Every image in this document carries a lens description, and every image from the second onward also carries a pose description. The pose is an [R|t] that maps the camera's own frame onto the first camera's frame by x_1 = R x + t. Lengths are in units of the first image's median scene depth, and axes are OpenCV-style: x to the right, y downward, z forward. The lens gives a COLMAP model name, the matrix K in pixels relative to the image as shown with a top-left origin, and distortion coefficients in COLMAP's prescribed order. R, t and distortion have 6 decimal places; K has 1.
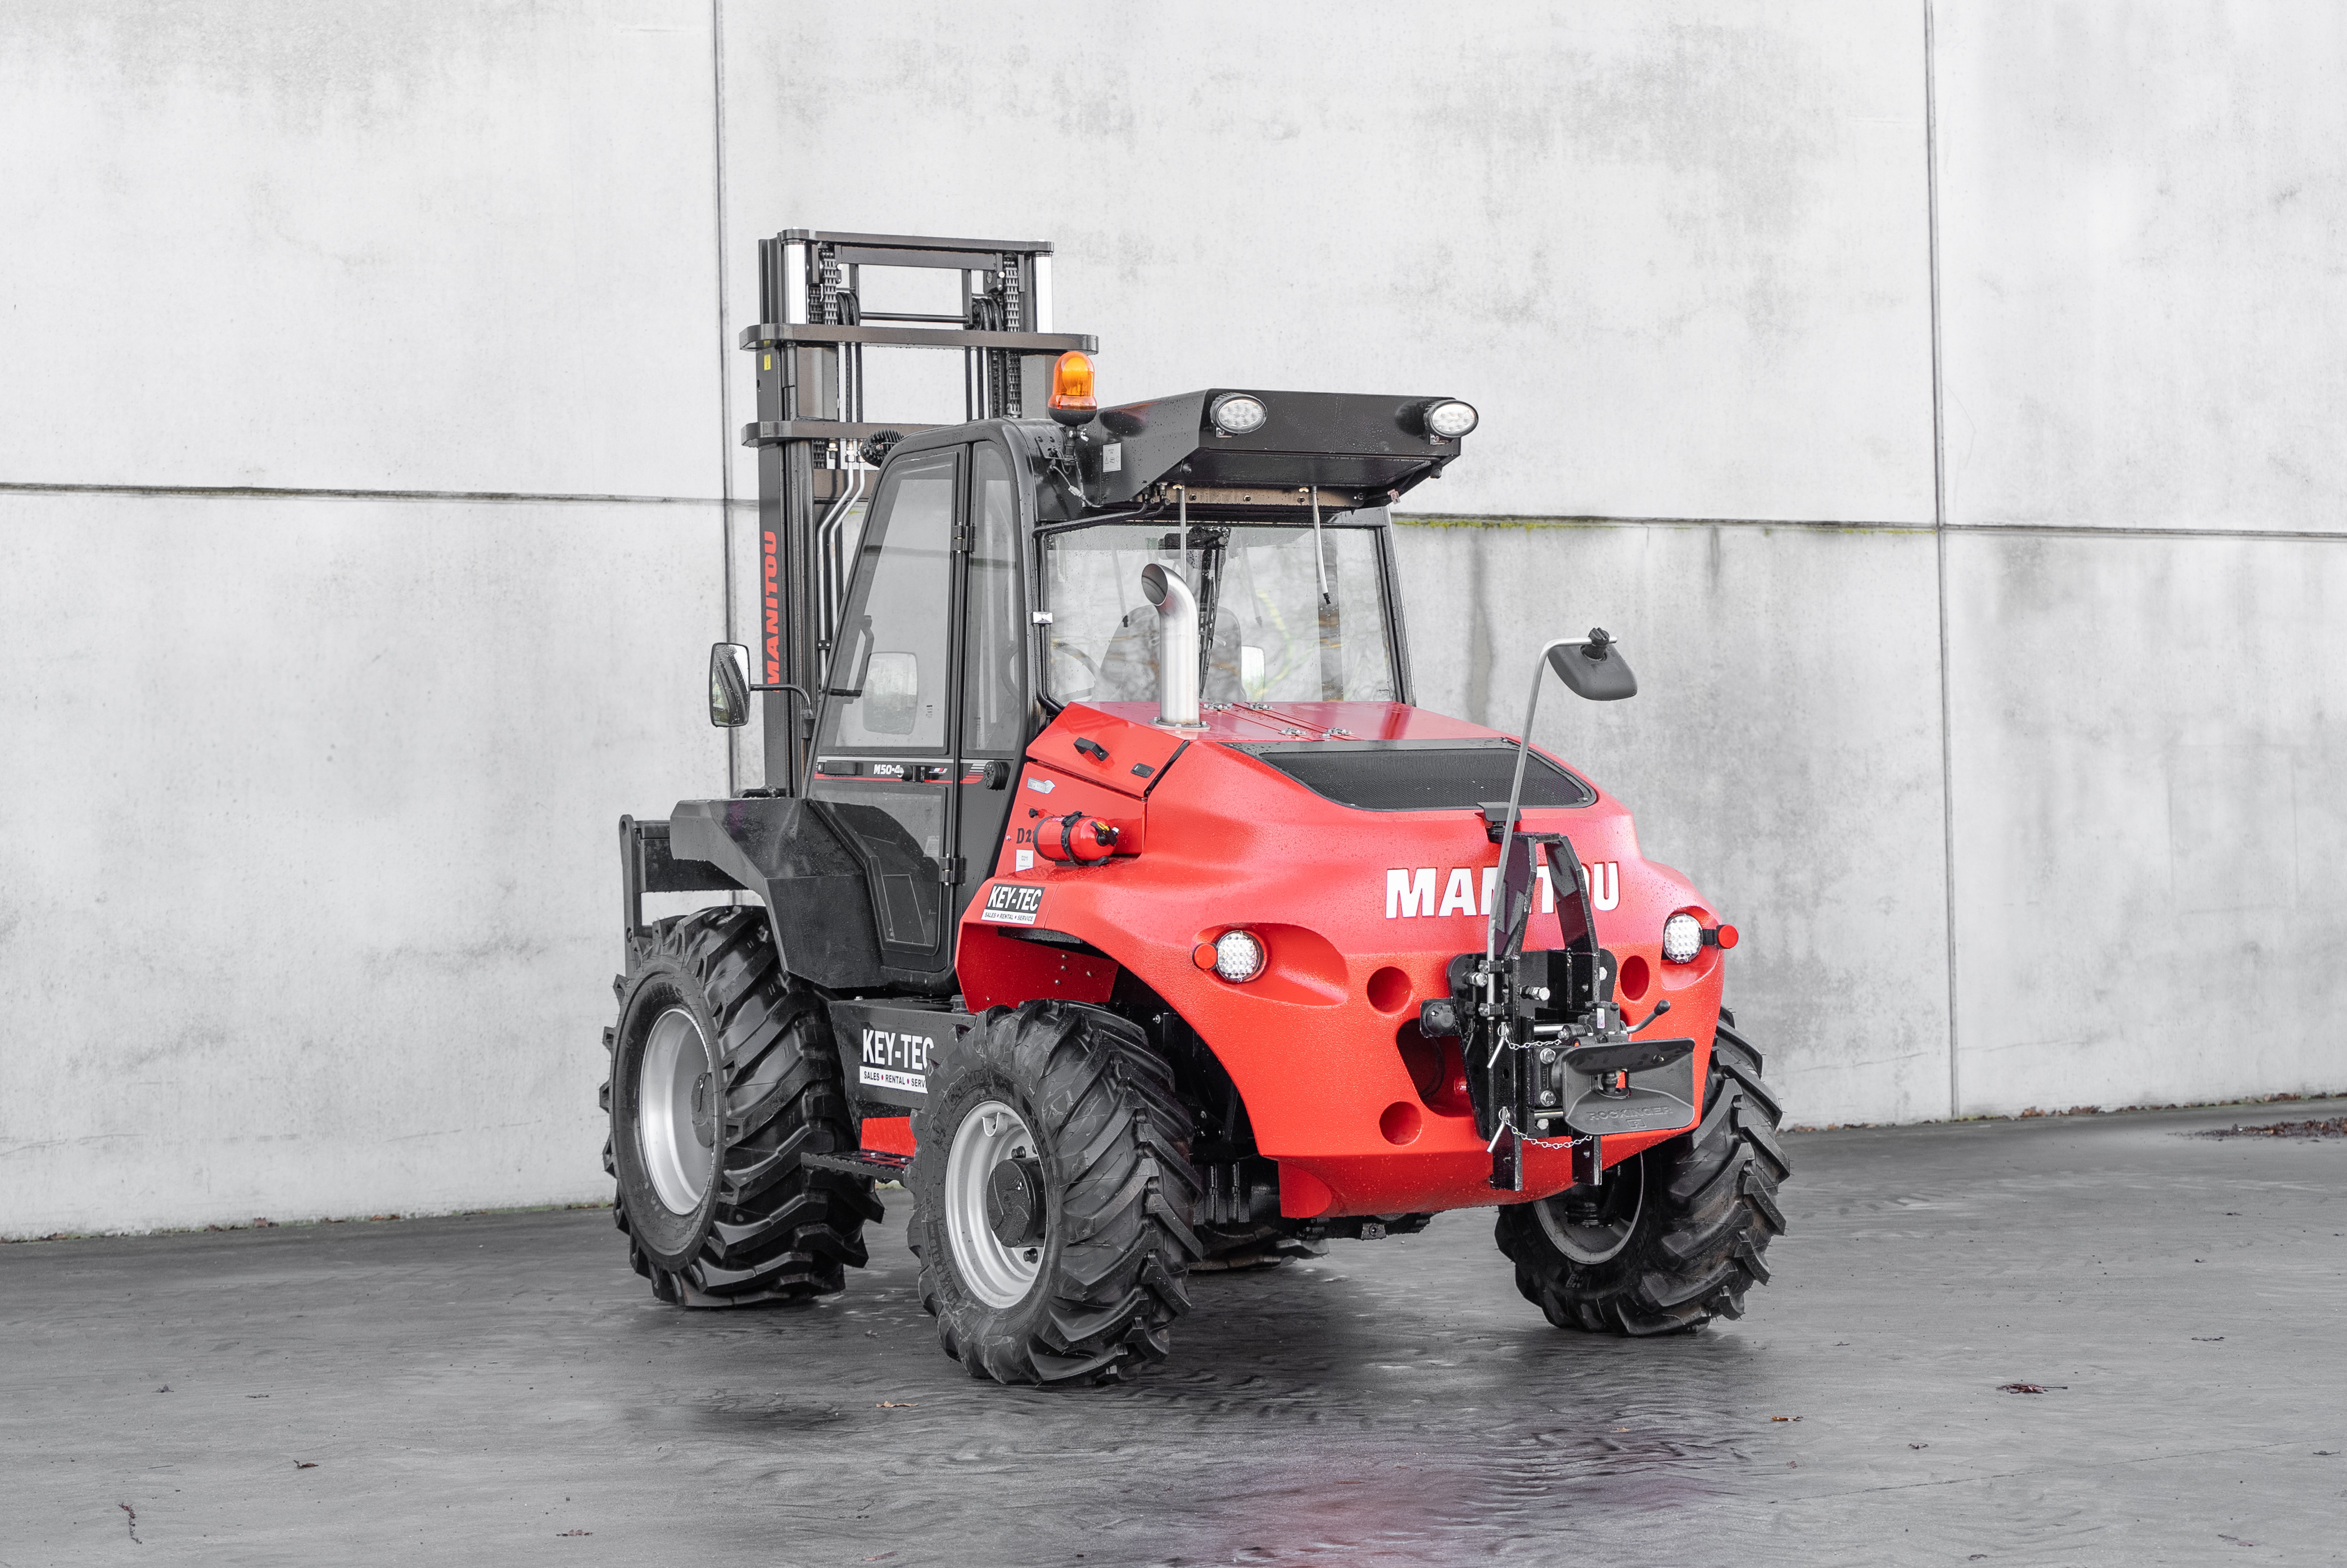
lens RADIAL K [[4404.6, 0, 1166.2], [0, 4404.6, 777.3], [0, 0, 1]] dist [-0.003558, 0.000000]
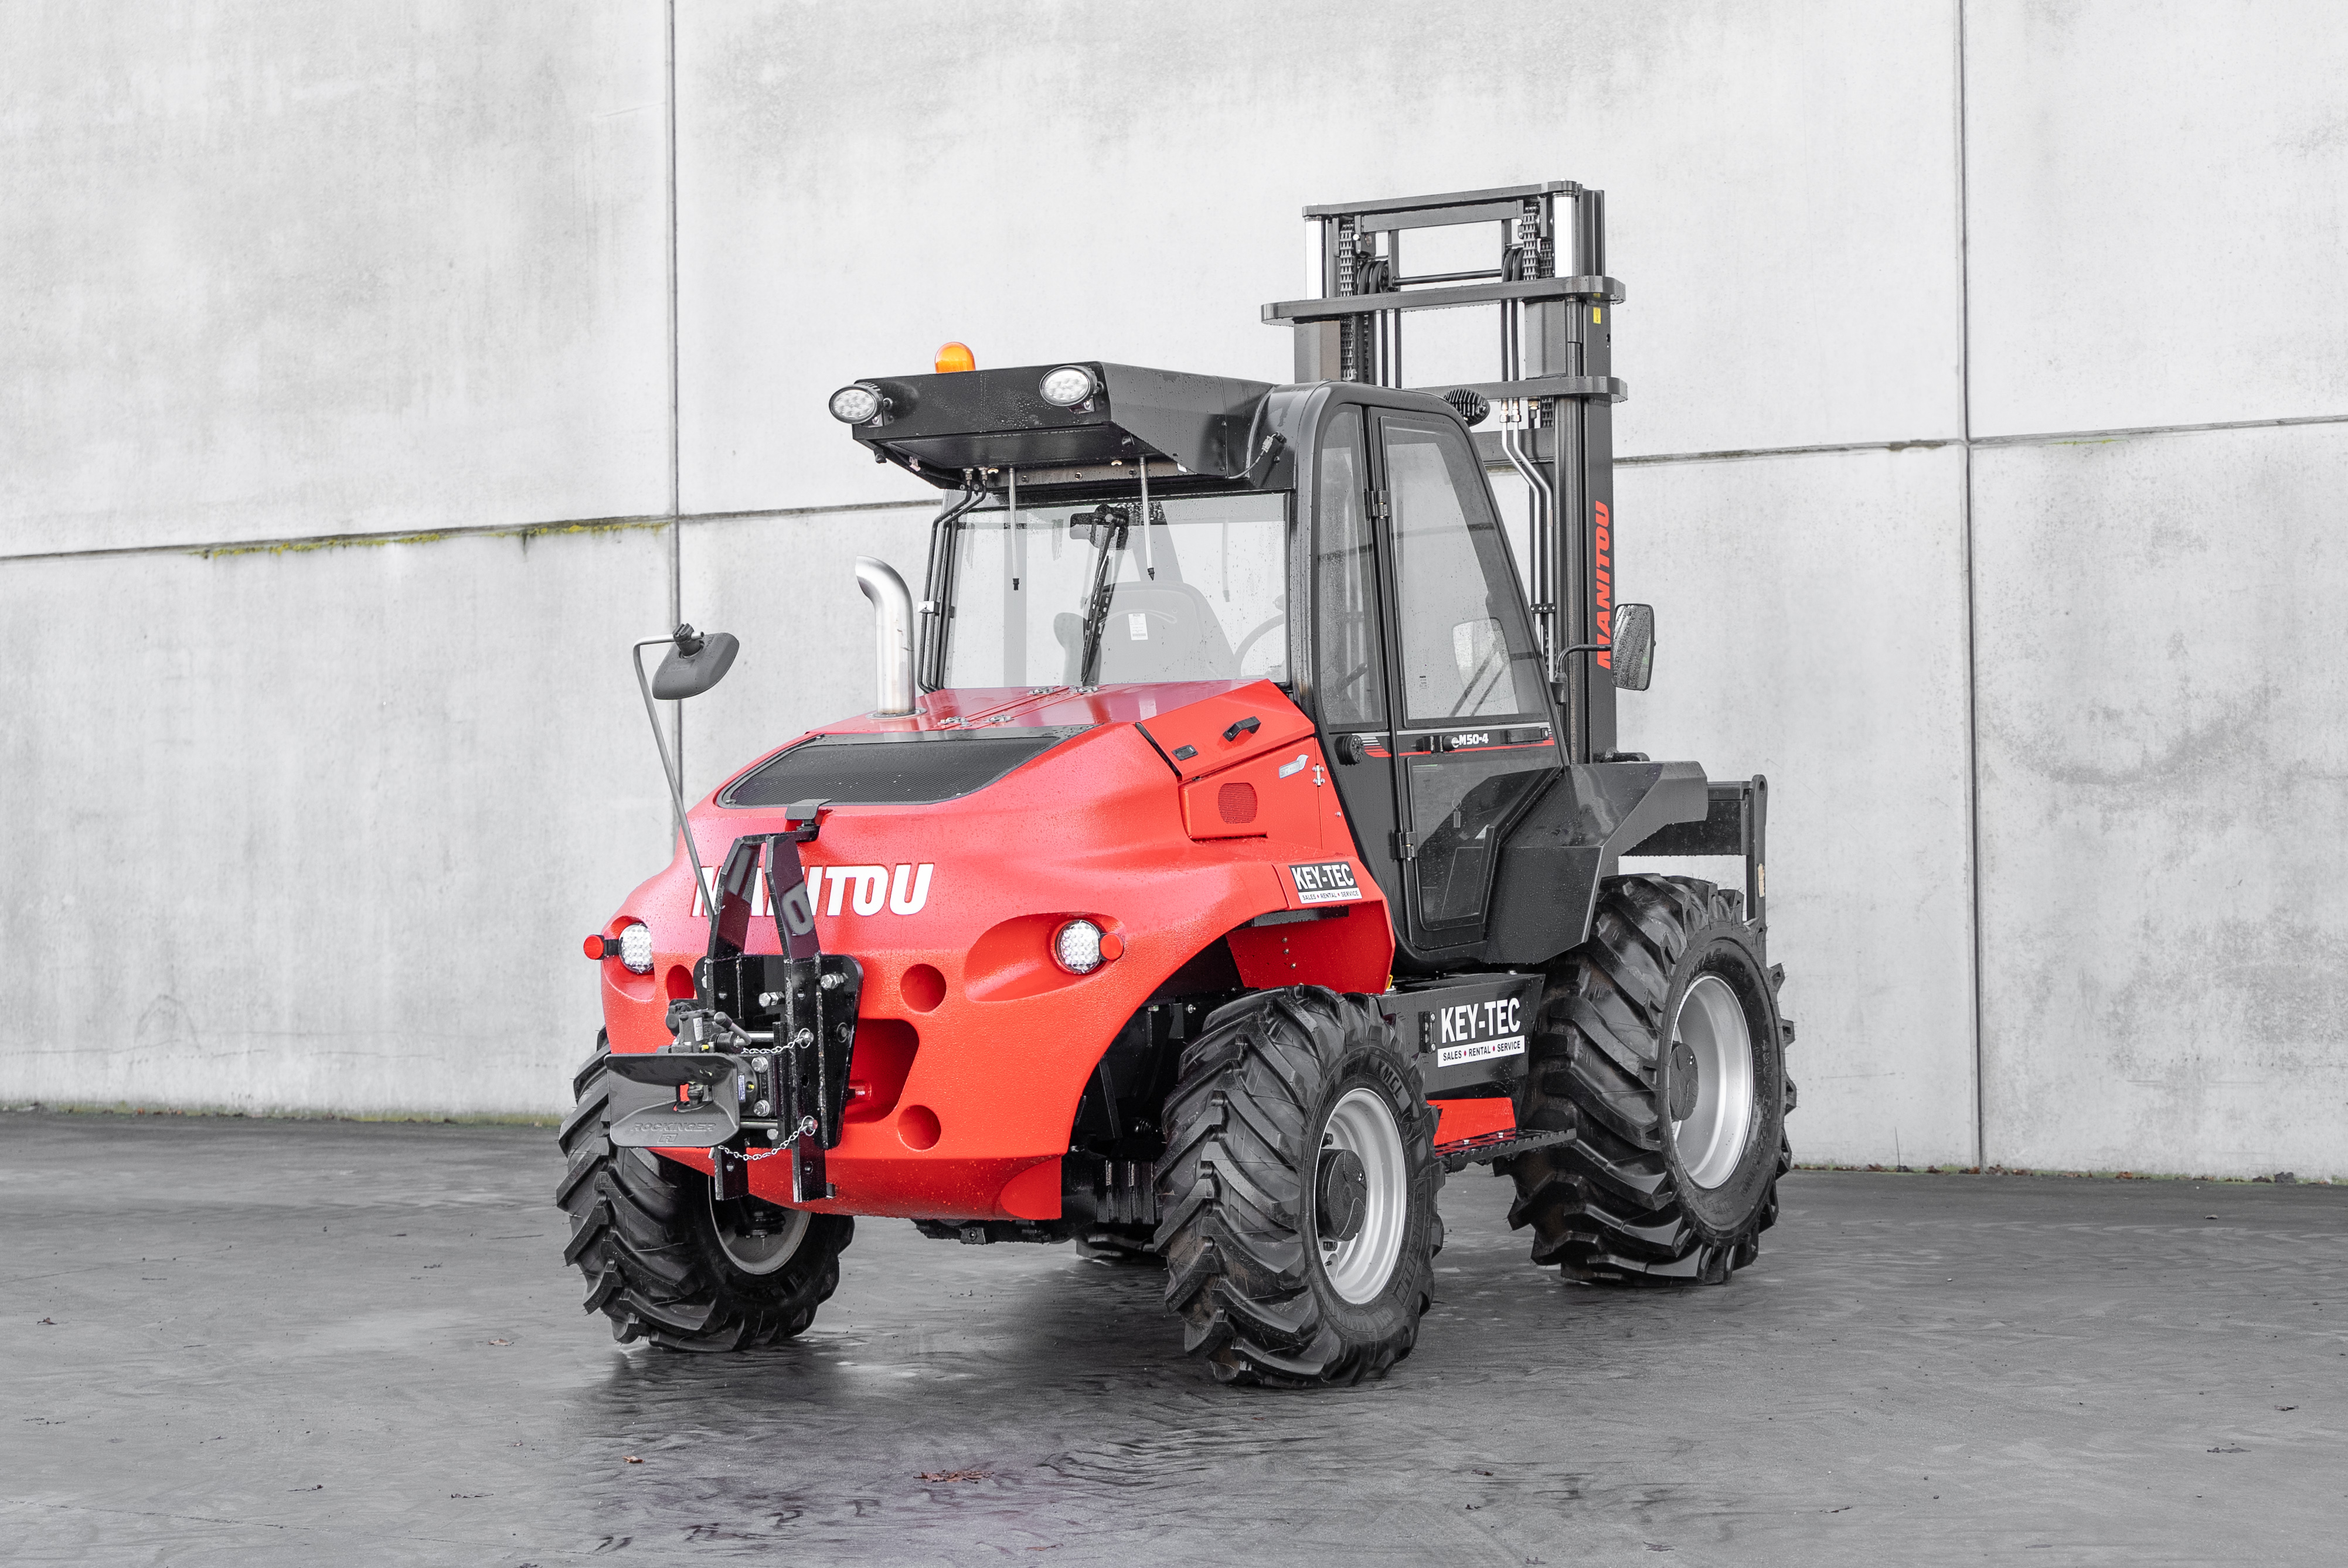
lens RADIAL K [[4217.3, 0, 1195.7], [0, 4217.3, 770.8], [0, 0, 1]] dist [-0.001226, 0.000000]
pose [[0.521359, 0.004540, -0.853325, 0.610581], [0.017689, 0.999713, 0.016127, -0.009391], [0.853154, -0.023502, 0.521129, 0.396332]]
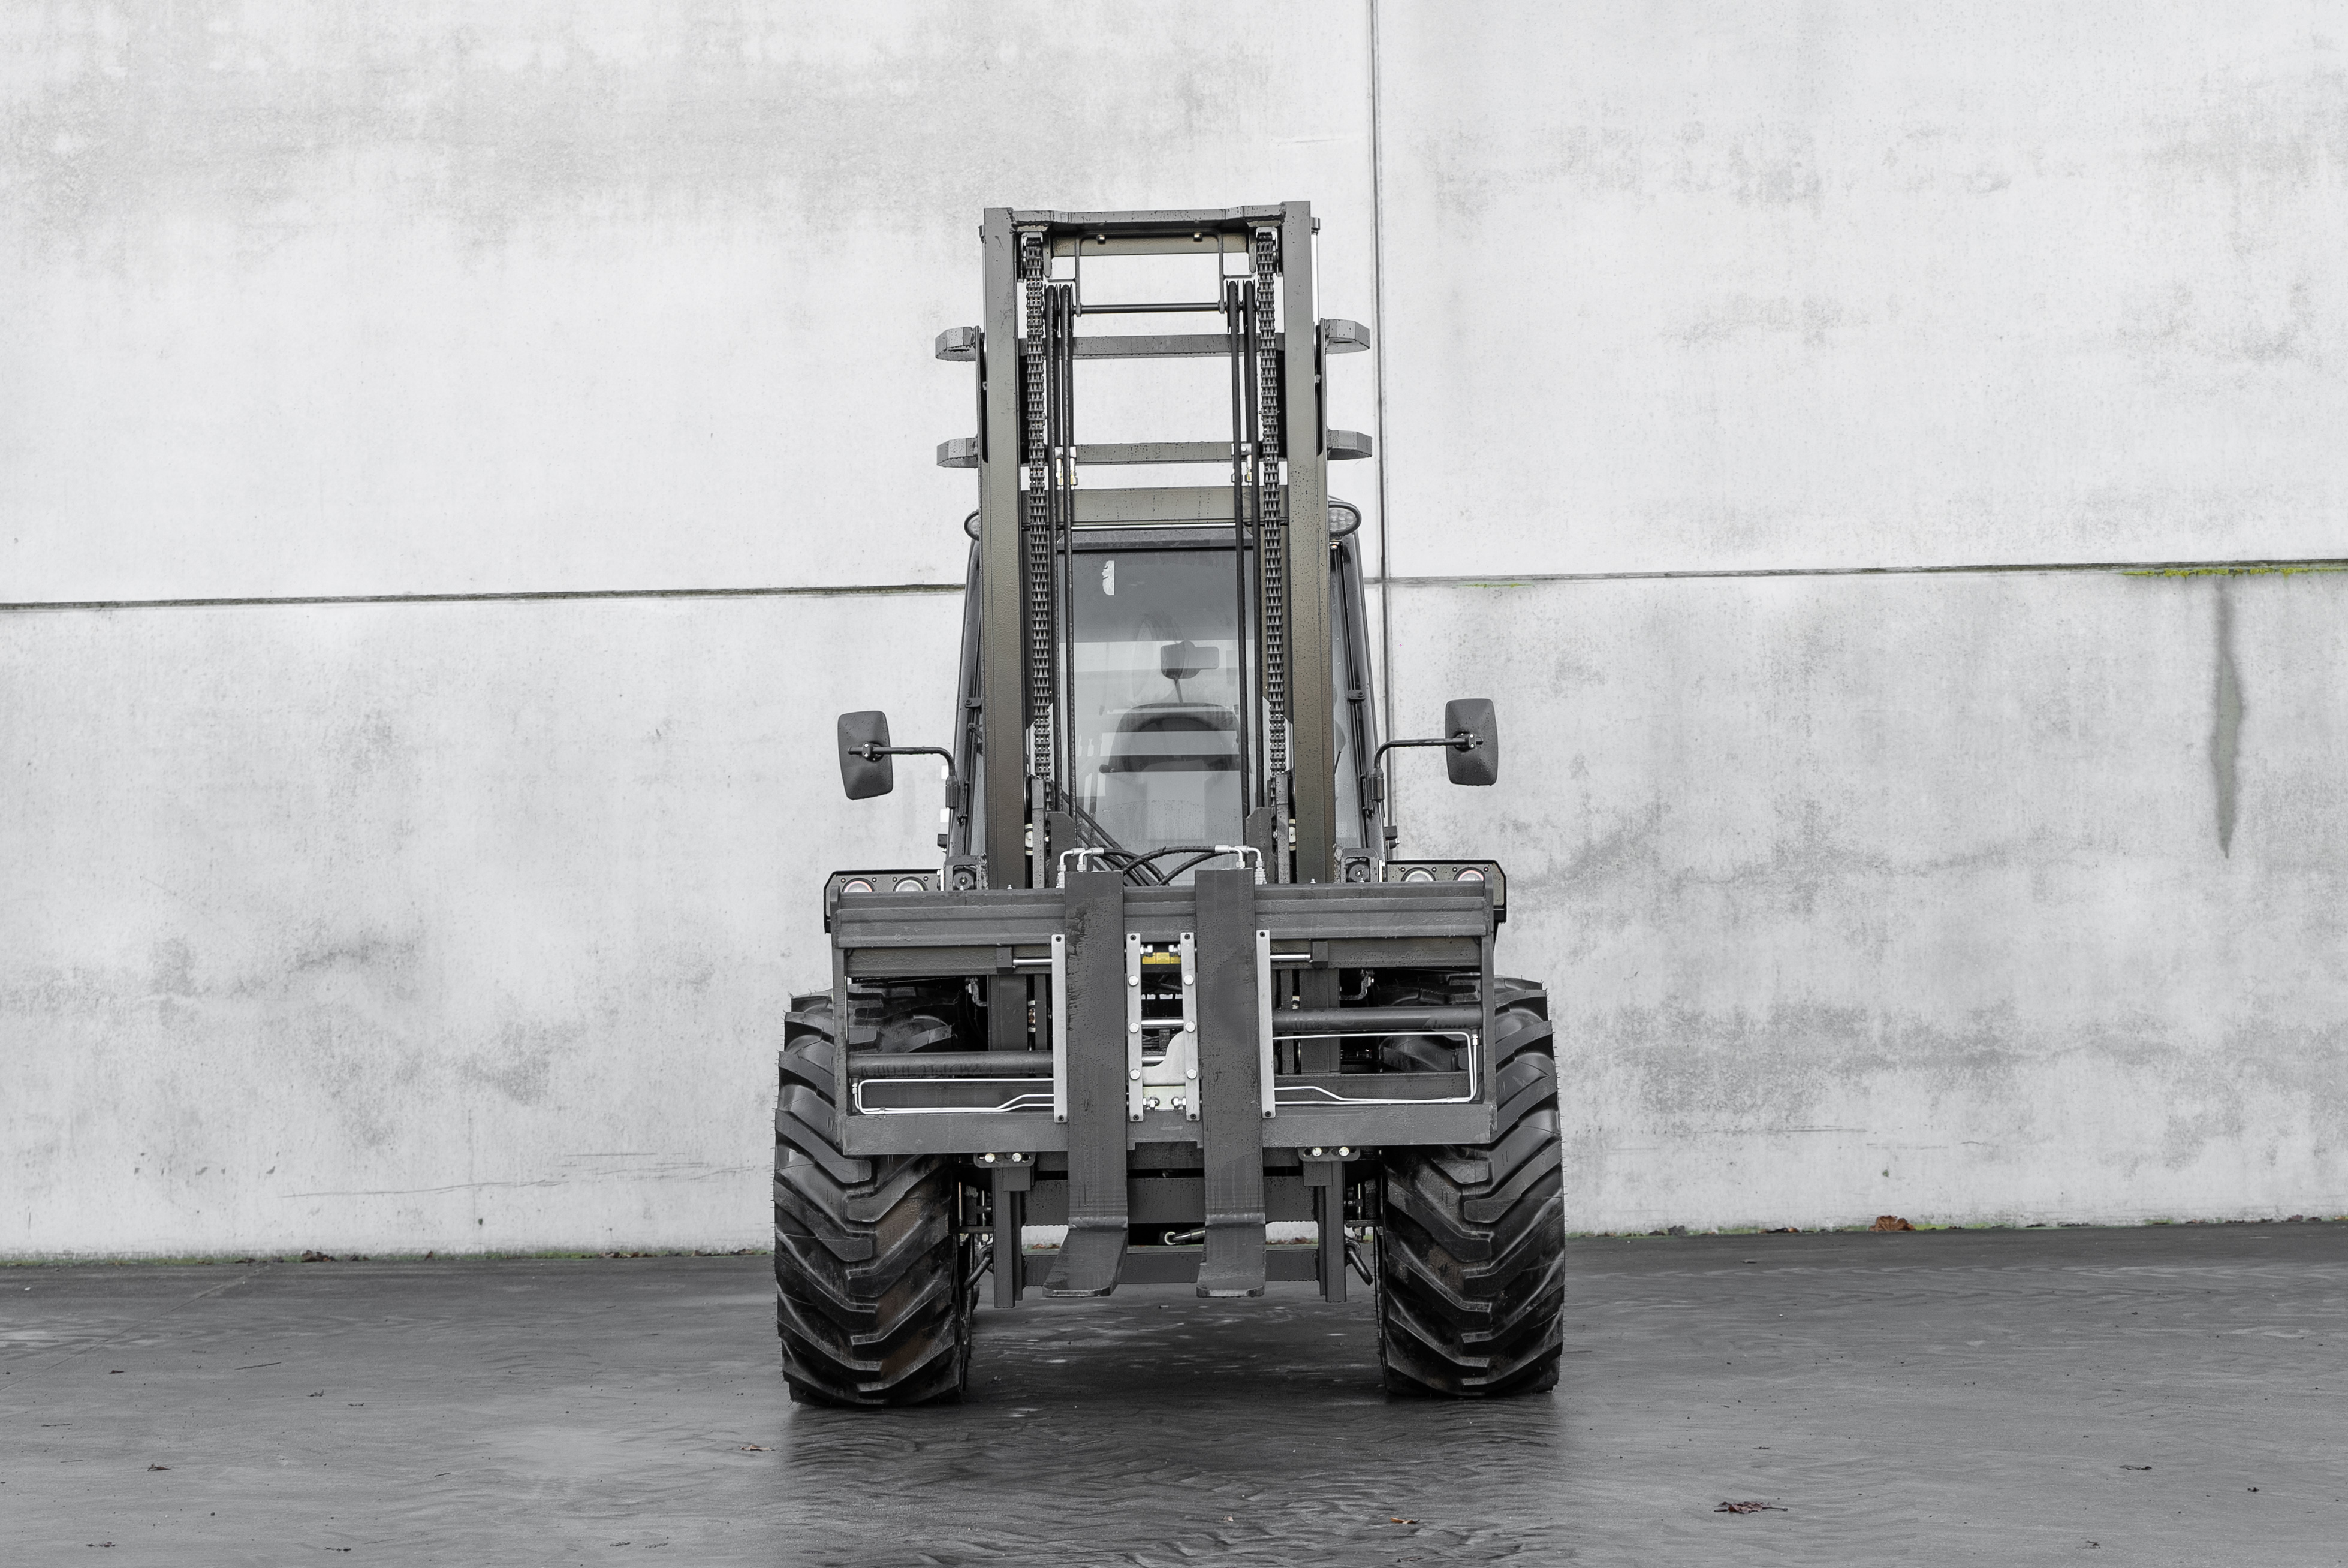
lens RADIAL K [[4112.1, 0, 1166.1], [0, 4112.1, 748.2], [0, 0, 1]] dist [-0.005716, 0.000000]
pose [[0.882742, -0.015543, -0.469601, 0.327550], [0.008587, 0.999819, -0.016951, -0.006217], [0.469780, 0.010930, 0.882716, 0.109367]]
